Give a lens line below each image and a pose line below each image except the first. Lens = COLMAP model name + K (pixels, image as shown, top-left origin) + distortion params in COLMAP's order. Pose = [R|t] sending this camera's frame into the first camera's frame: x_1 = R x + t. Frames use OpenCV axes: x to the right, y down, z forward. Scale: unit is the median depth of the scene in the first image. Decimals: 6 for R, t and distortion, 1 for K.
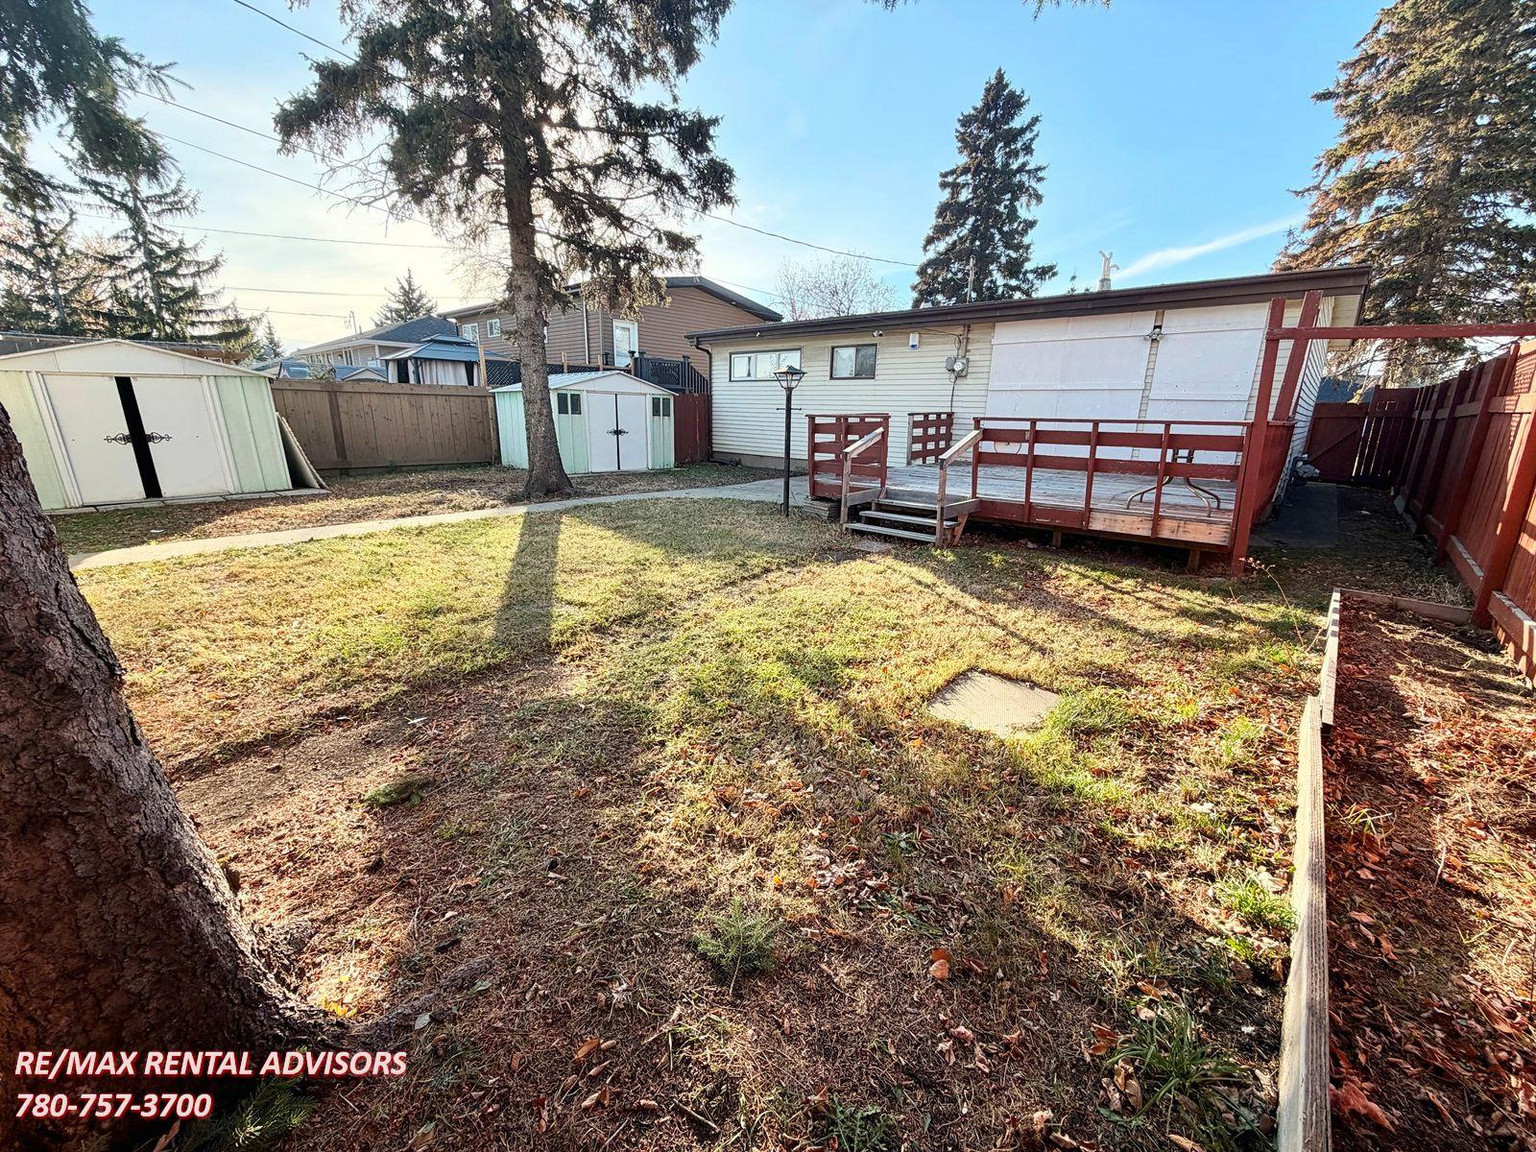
lens RADIAL K [[612.3, 0, 766.6], [0, 612.3, 577.0], [0, 0, 1]] dist [-0.001108, -0.000137]
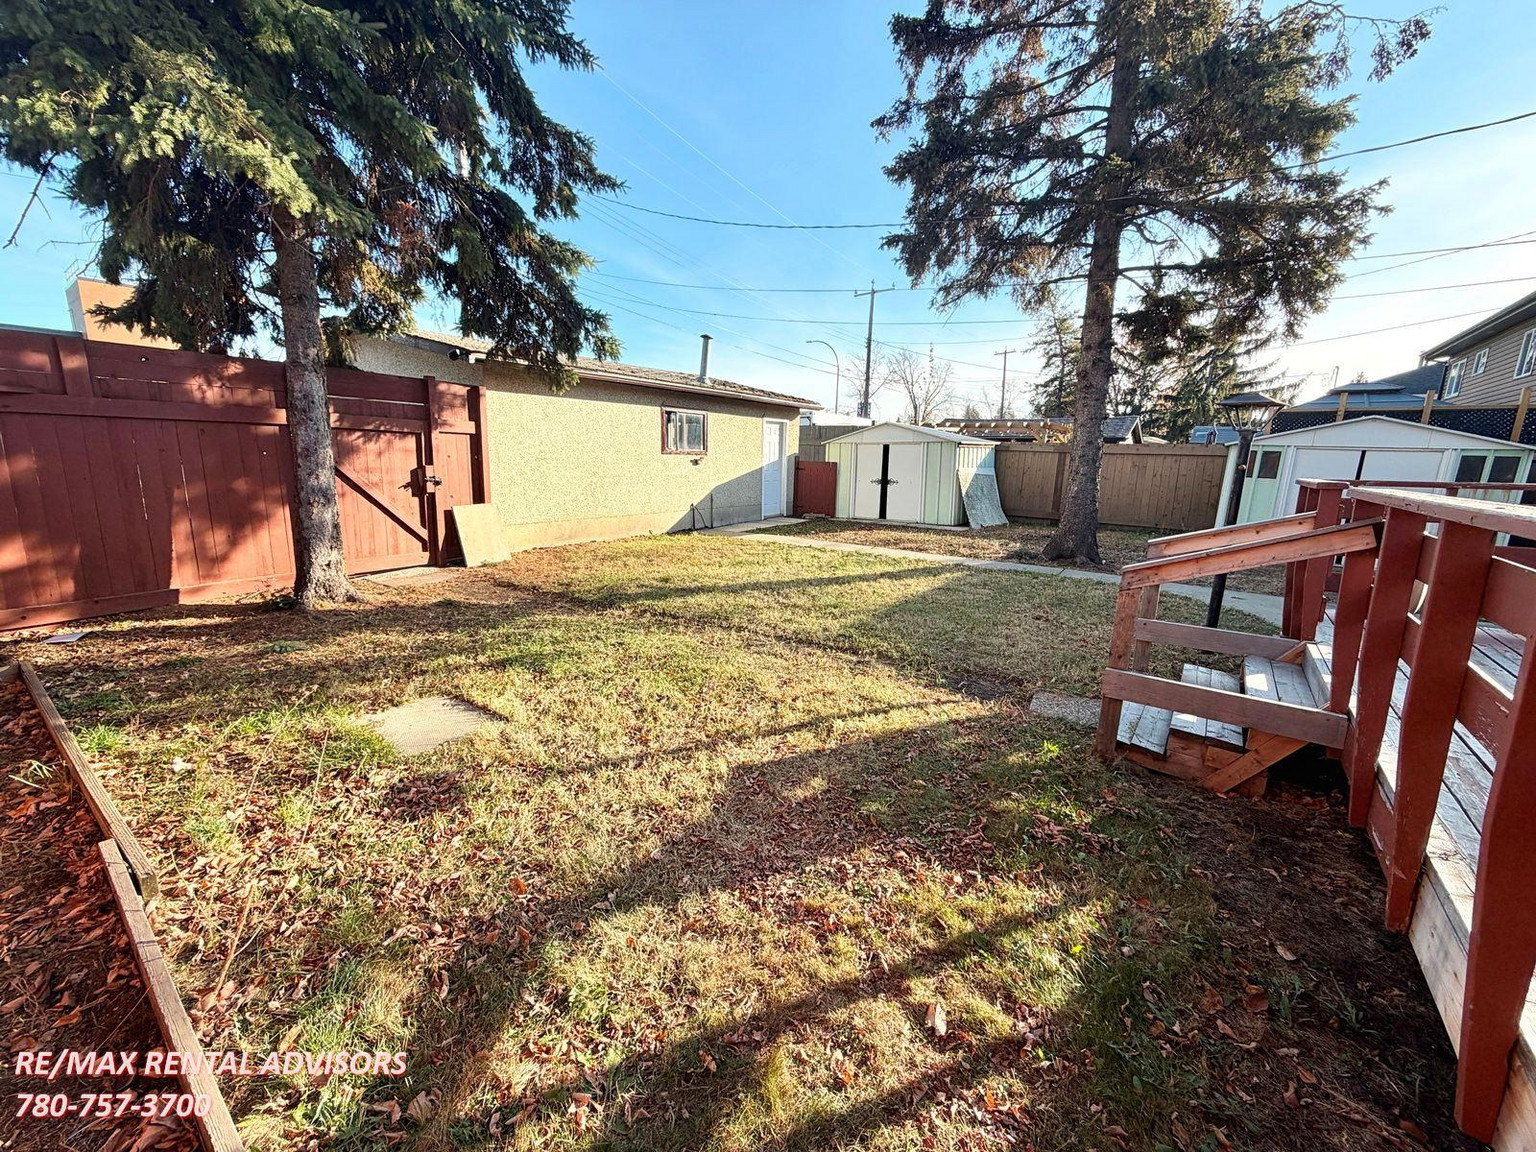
lens RADIAL K [[612.3, 0, 765.8], [0, 612.3, 572.1], [0, 0, 1]] dist [-0.001108, -0.000137]
pose [[0.095402, 0.173282, -0.980241, 0.876191], [-0.283858, 0.948582, 0.140059, -0.218331], [0.954109, 0.264887, 0.139684, 0.828240]]
